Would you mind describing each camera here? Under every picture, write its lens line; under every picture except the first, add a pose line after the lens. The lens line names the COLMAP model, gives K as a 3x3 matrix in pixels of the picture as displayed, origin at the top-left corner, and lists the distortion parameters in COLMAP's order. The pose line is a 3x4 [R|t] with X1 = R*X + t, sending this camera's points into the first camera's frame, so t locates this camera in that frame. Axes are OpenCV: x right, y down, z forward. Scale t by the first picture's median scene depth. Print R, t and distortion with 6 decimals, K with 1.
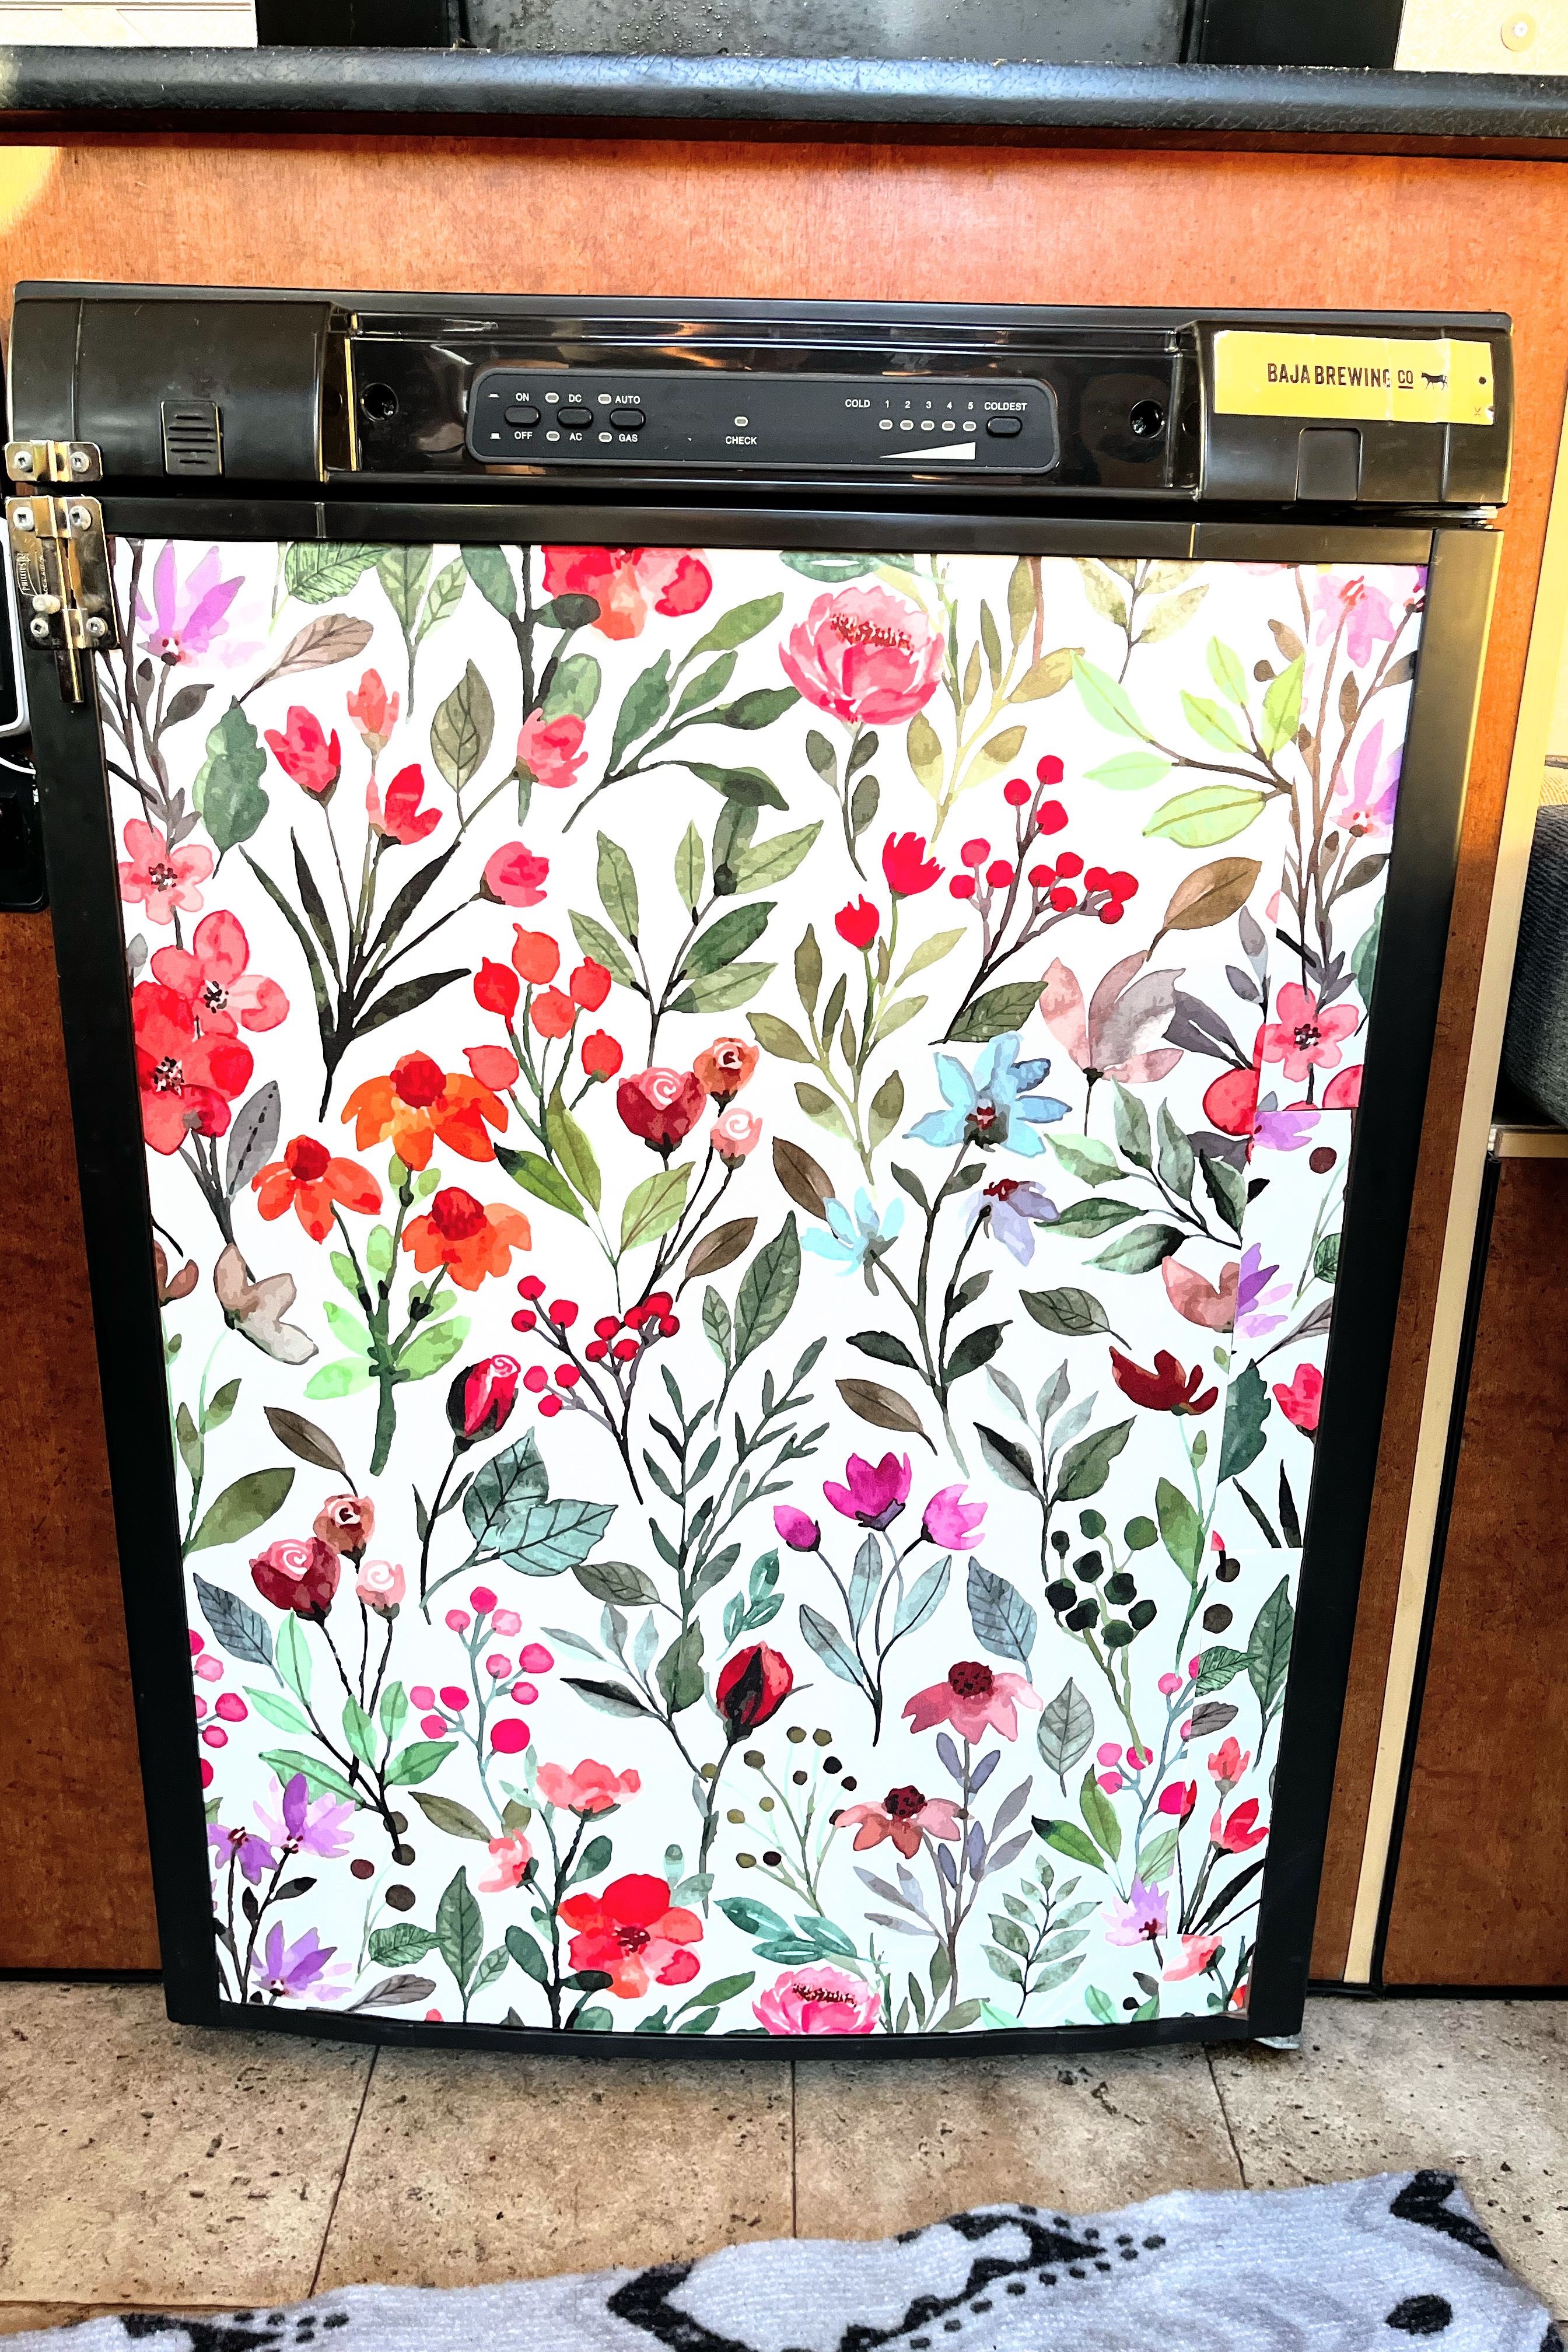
lens RADIAL K [[1786.0, 0, 780.3], [0, 1786.0, 1177.7], [0, 0, 1]] dist [0.036415, -0.048523]
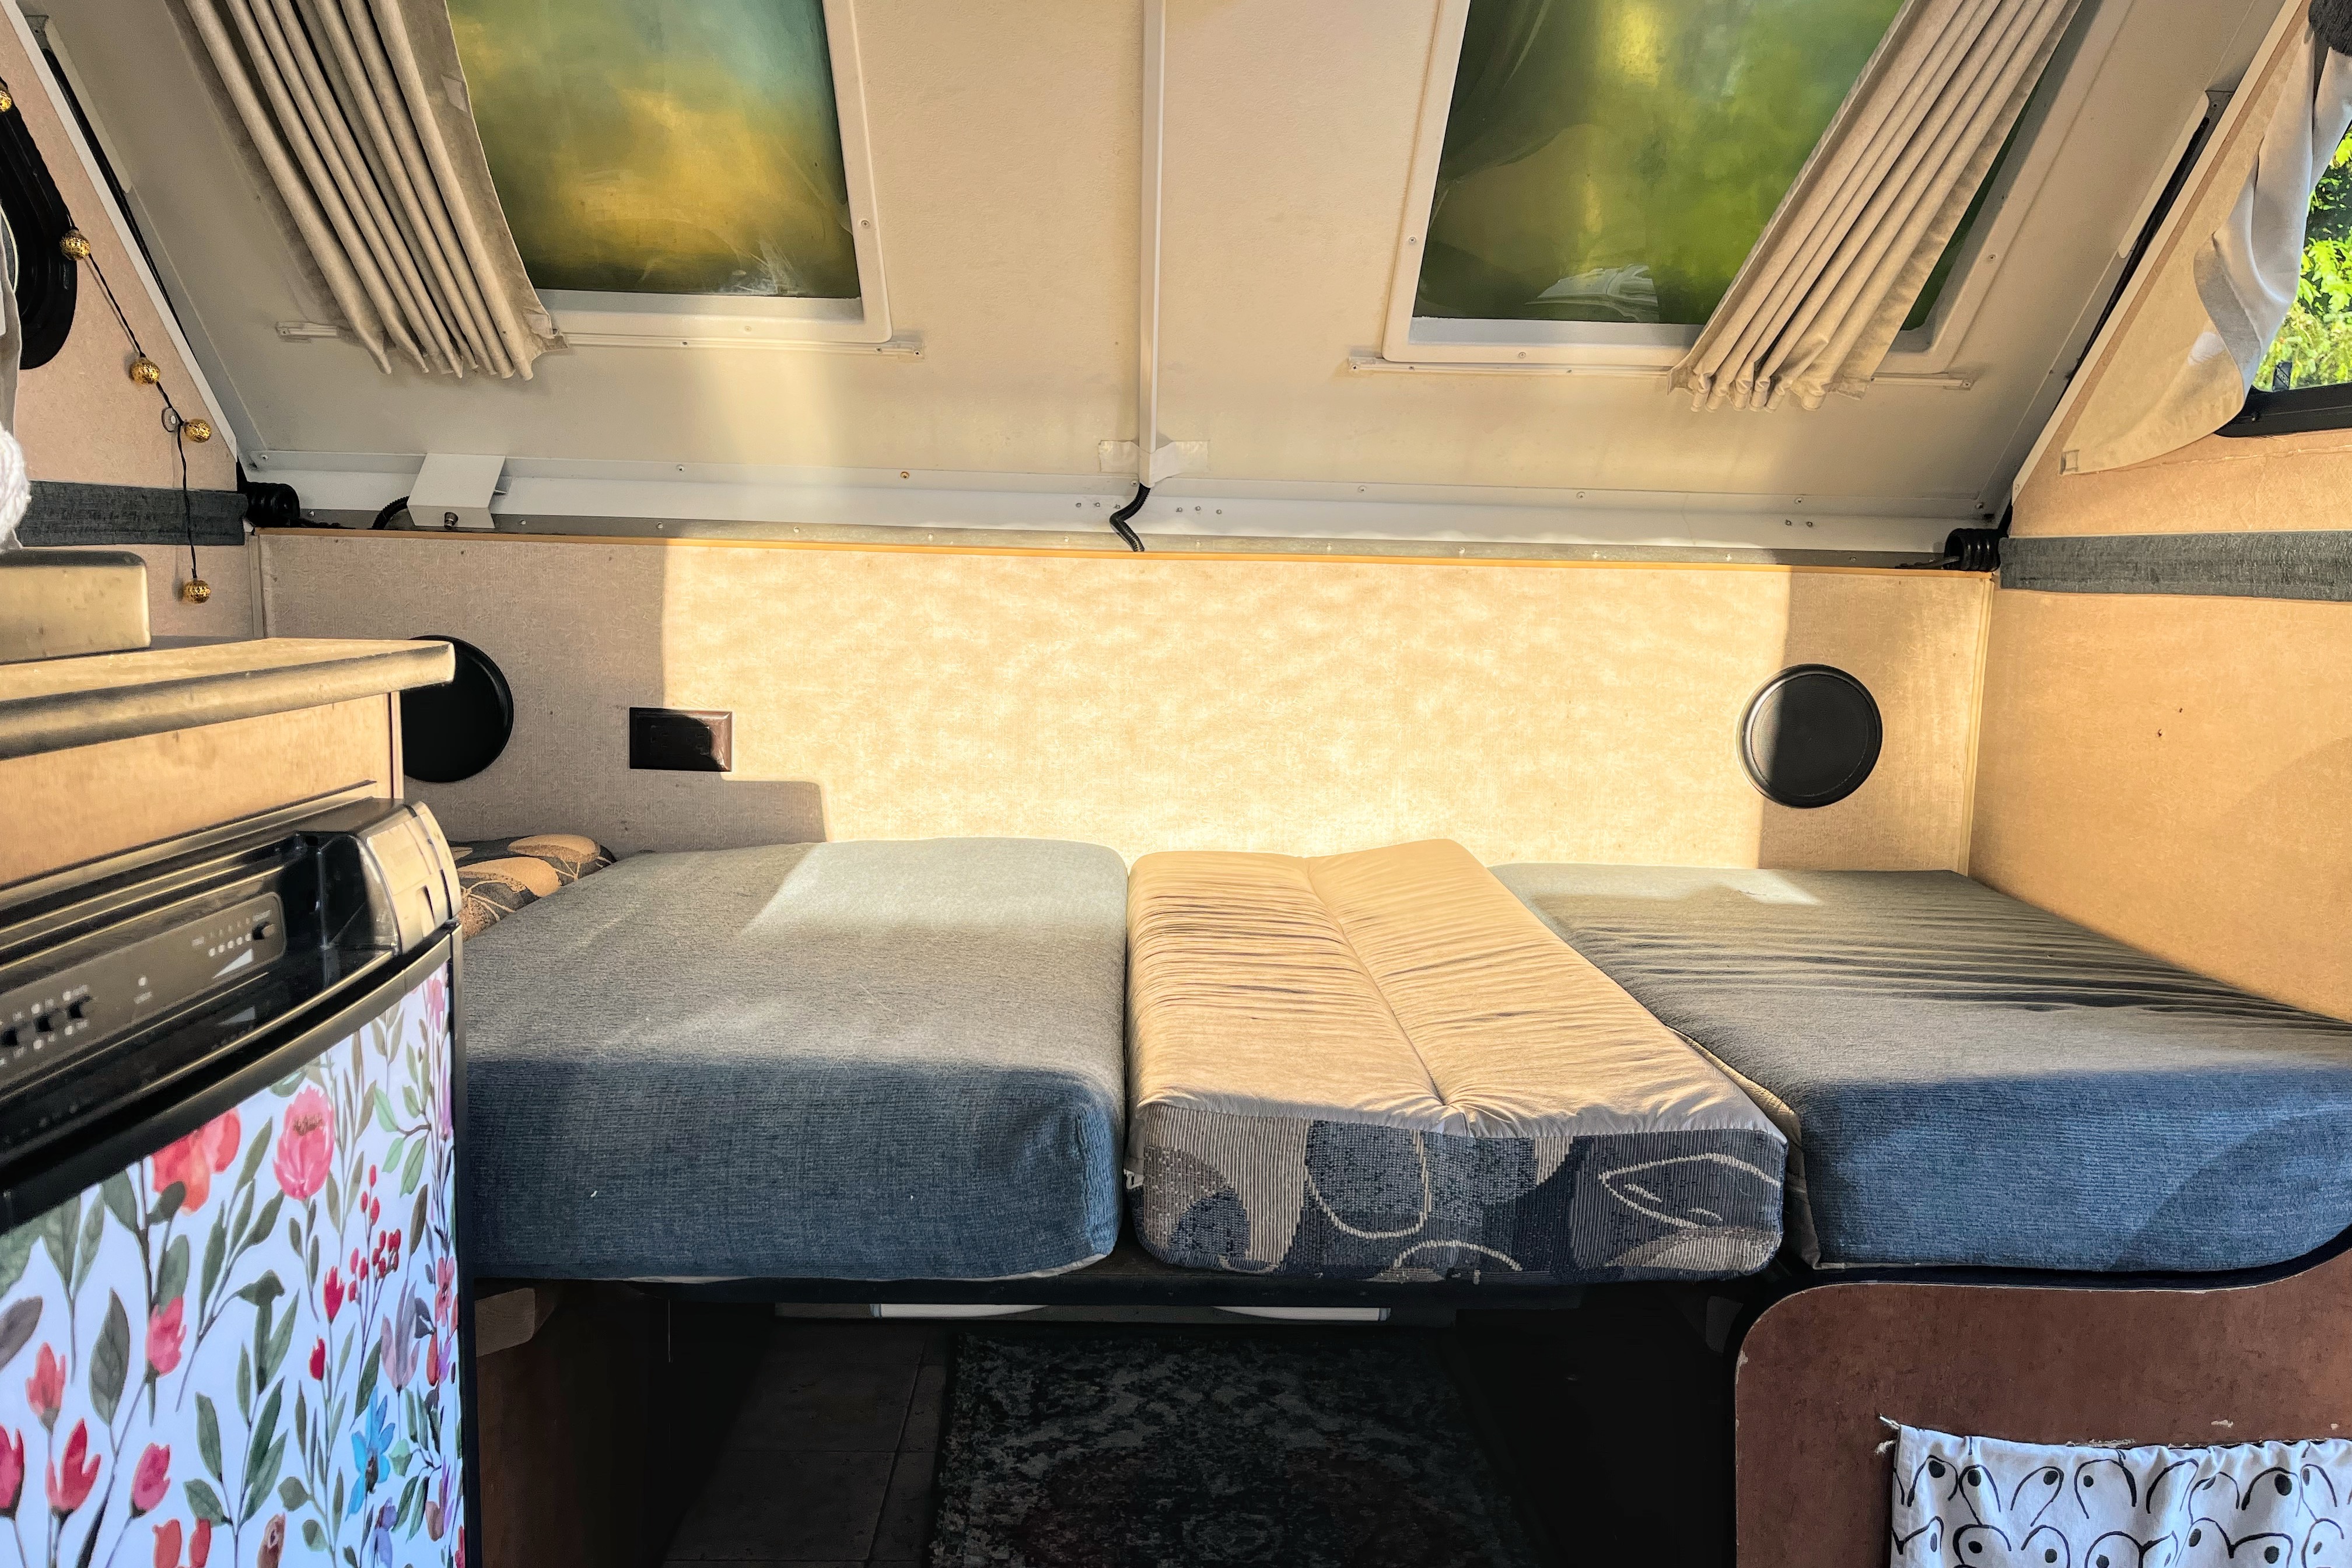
lens RADIAL K [[1786.0, 0, 1184.4], [0, 1786.0, 792.5], [0, 0, 1]] dist [0.036415, -0.048523]
pose [[-0.022329, -0.145932, 0.989043, -1.052896], [0.294034, 0.944577, 0.146009, -0.492107], [-0.955534, 0.294072, 0.021818, 0.347665]]
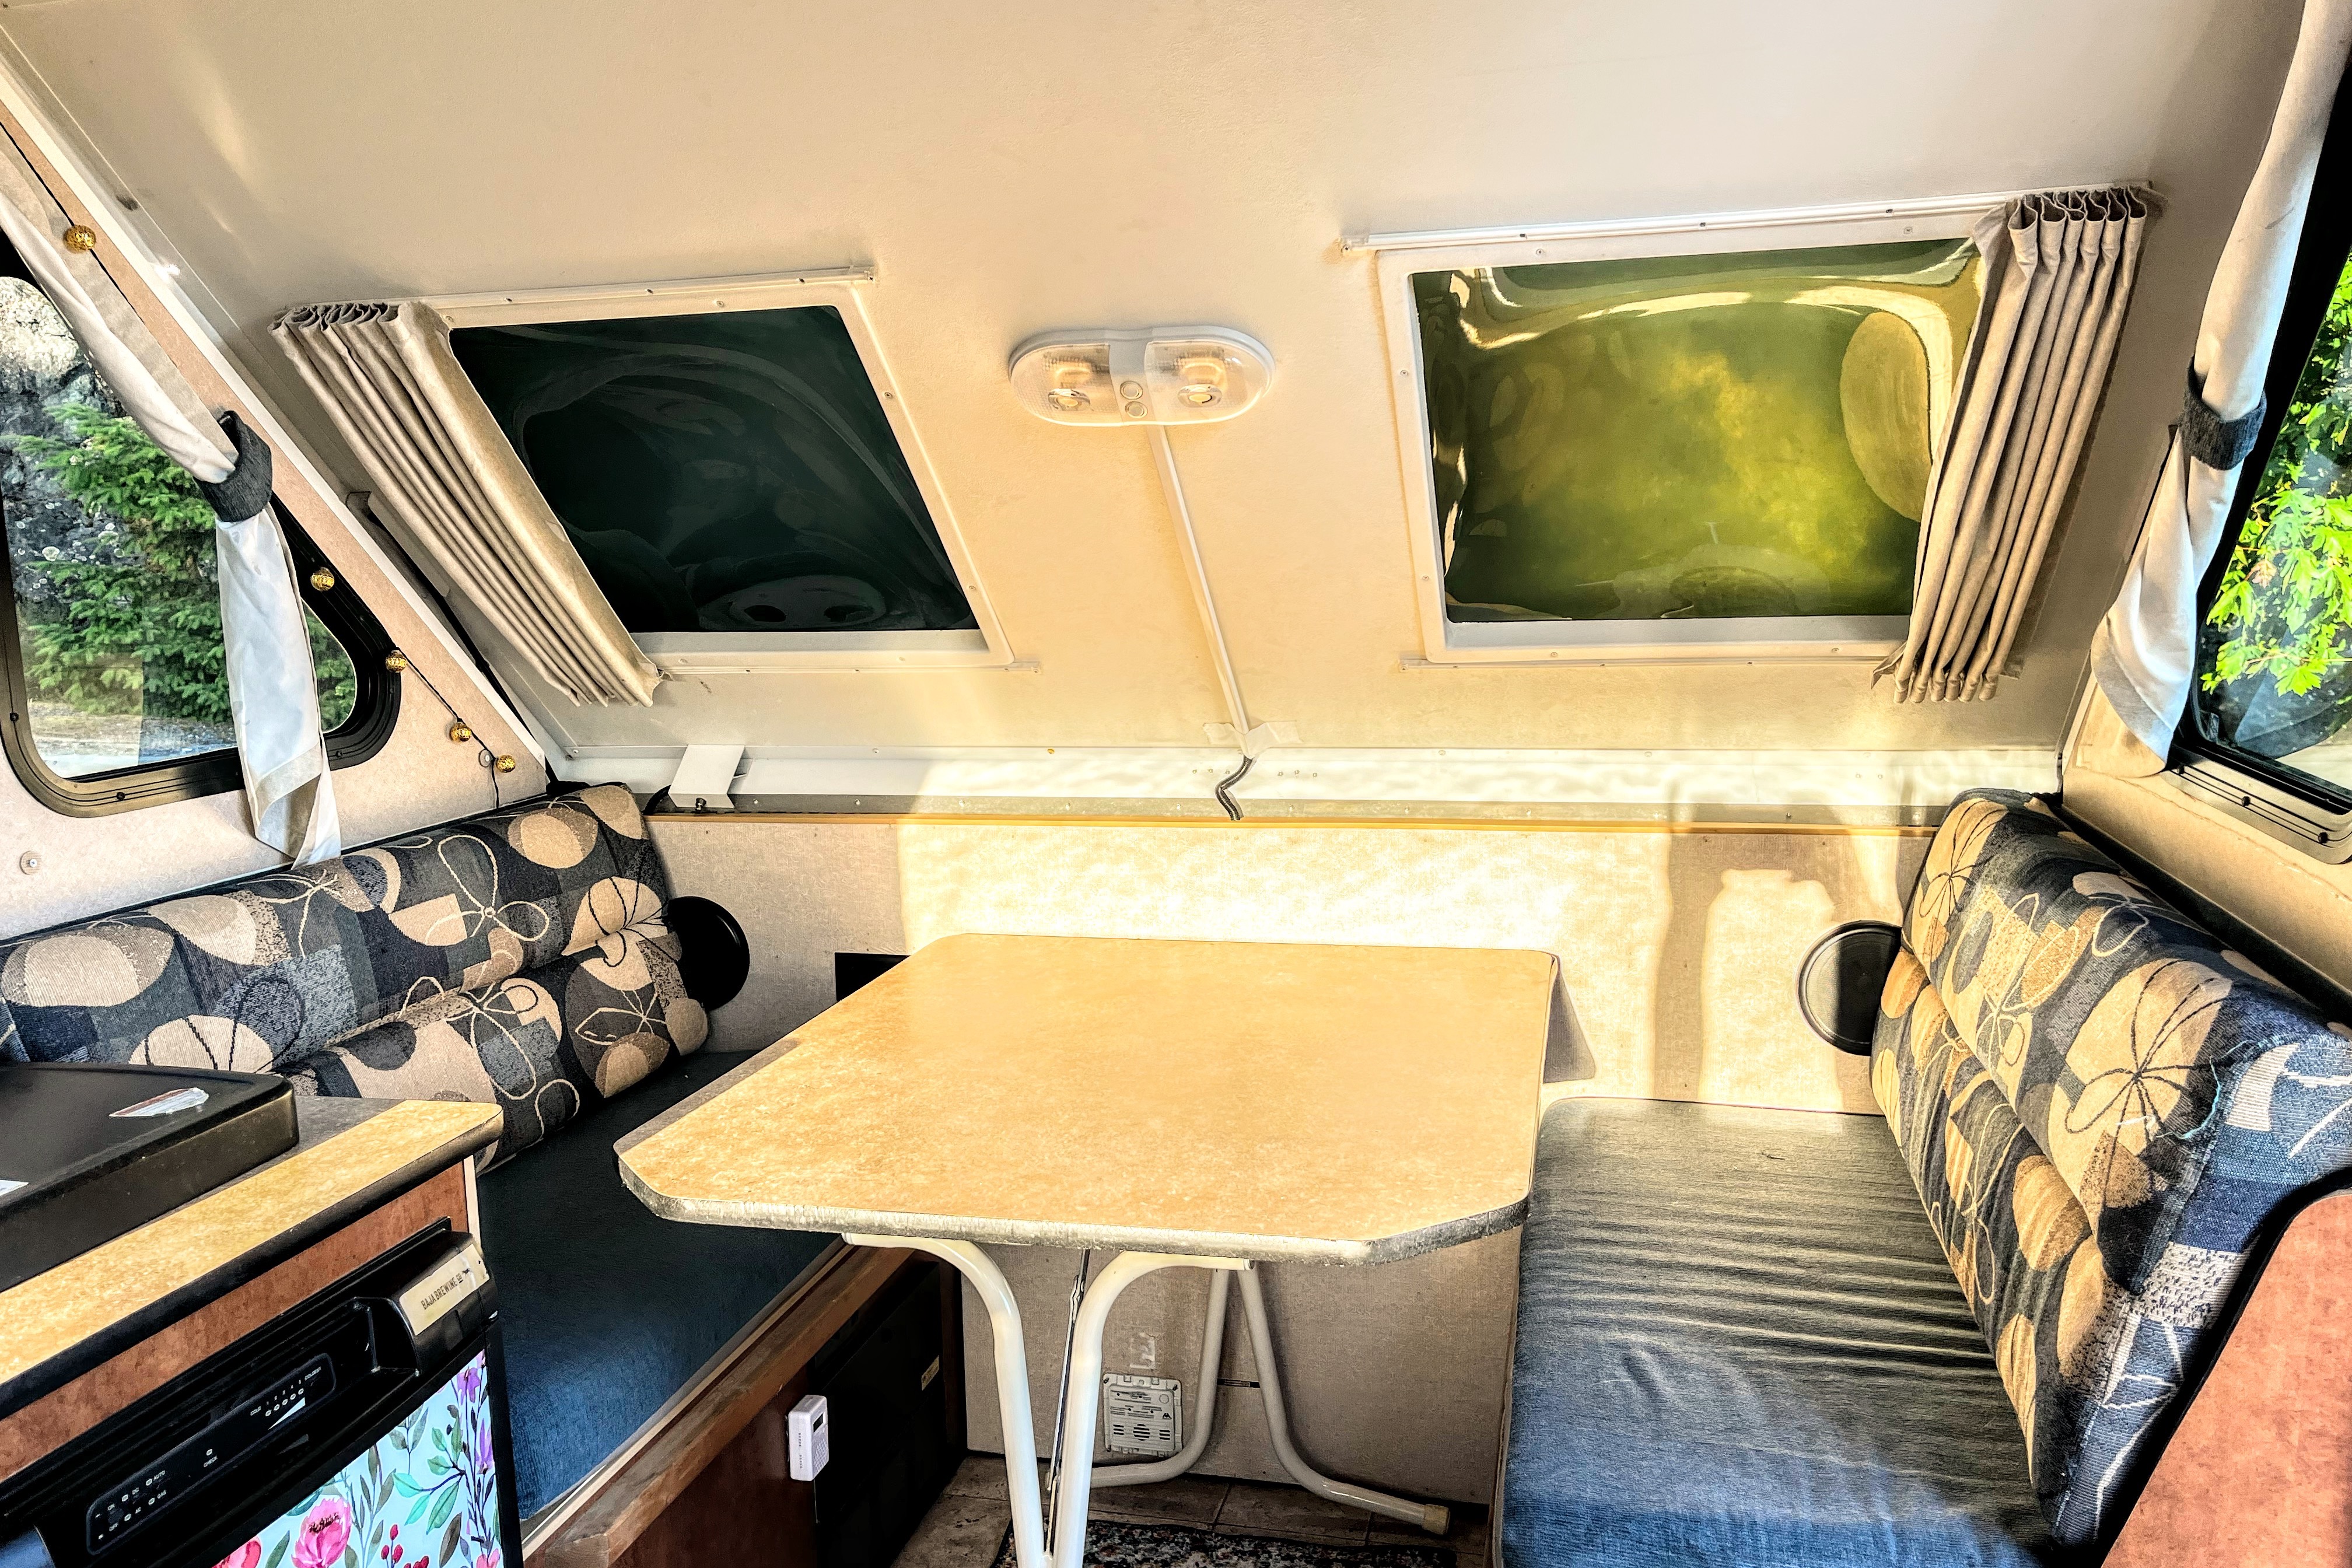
lens RADIAL K [[1786.0, 0, 1175.3], [0, 1786.0, 776.7], [0, 0, 1]] dist [0.036415, -0.048523]
pose [[0.246932, -0.163351, 0.955165, -1.330311], [0.341363, 0.937168, 0.072023, -0.828278], [-0.906915, 0.308274, 0.287179, -0.550387]]
